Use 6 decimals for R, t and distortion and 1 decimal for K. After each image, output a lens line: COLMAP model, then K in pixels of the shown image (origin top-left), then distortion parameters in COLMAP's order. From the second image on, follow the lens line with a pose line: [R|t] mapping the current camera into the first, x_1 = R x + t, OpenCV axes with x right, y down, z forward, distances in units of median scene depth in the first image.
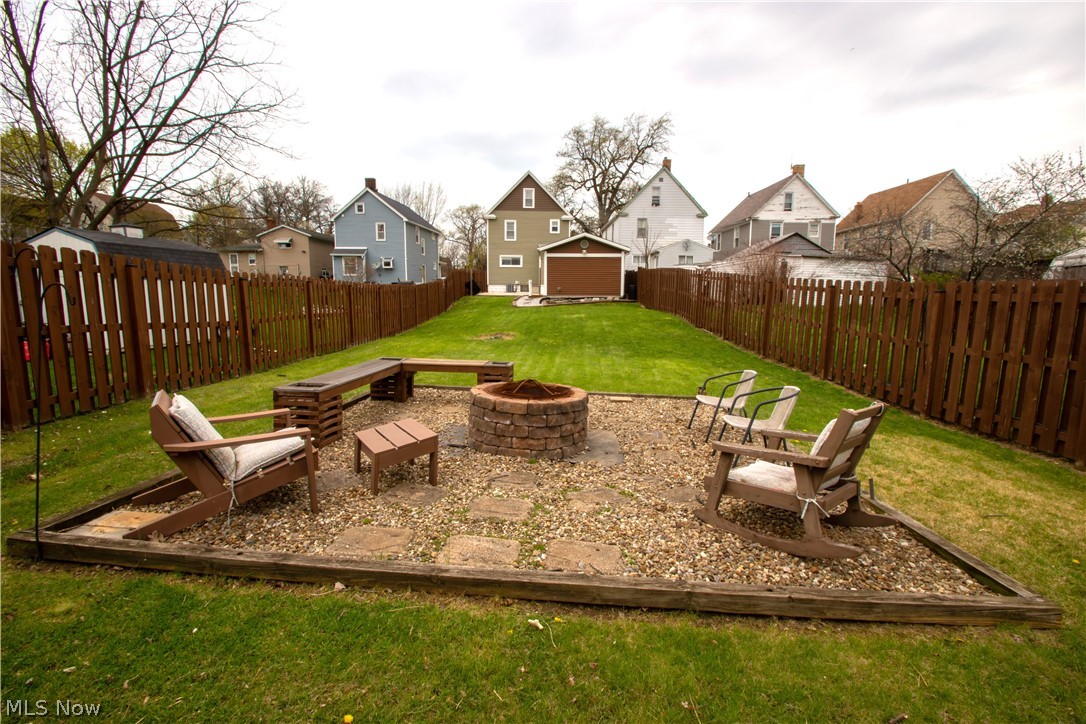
lens RADIAL K [[474.2, 0, 545.0], [0, 474.2, 361.2], [0, 0, 1]] dist [0.000804, -0.000341]
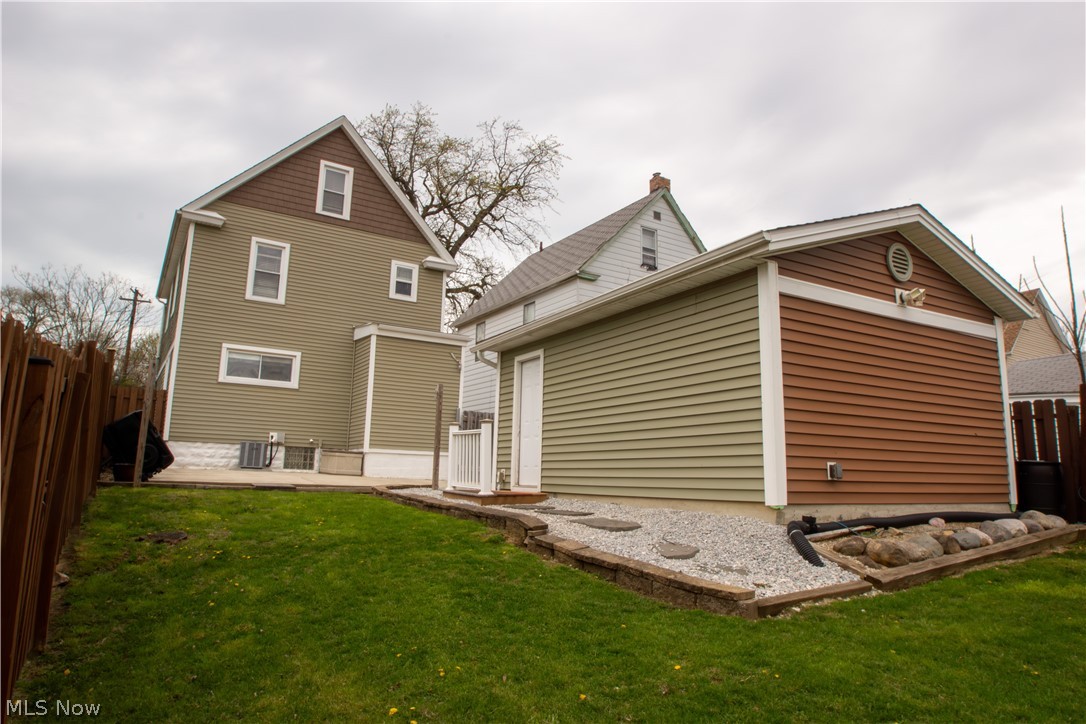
lens RADIAL K [[698.3, 0, 539.6], [0, 698.3, 359.4], [0, 0, 1]] dist [-0.008930, -0.000564]
pose [[0.867440, 0.103984, 0.486553, -0.135115], [0.045531, 0.957223, -0.285747, -0.080924], [-0.495453, 0.270021, 0.825599, 0.550567]]
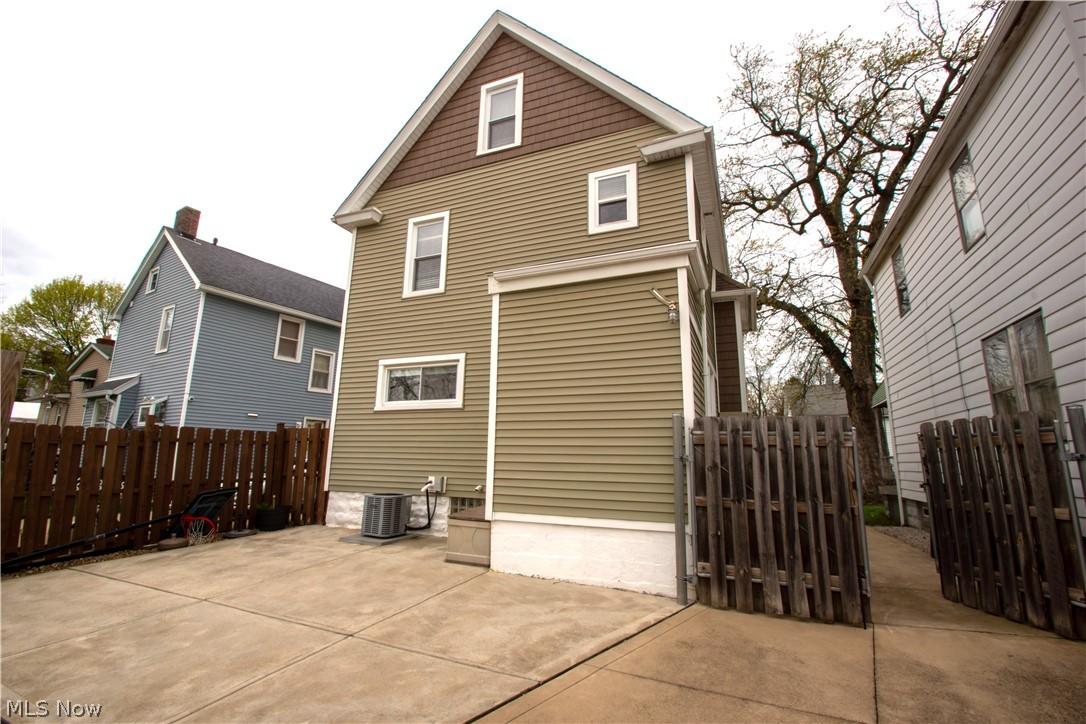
lens RADIAL K [[474.2, 0, 545.2], [0, 474.2, 361.1], [0, 0, 1]] dist [0.000804, -0.000341]
pose [[0.908350, -0.078581, -0.410763, 0.071698], [-0.061150, 0.946677, -0.316328, -0.156266], [0.413717, 0.312455, 0.855108, 0.843644]]
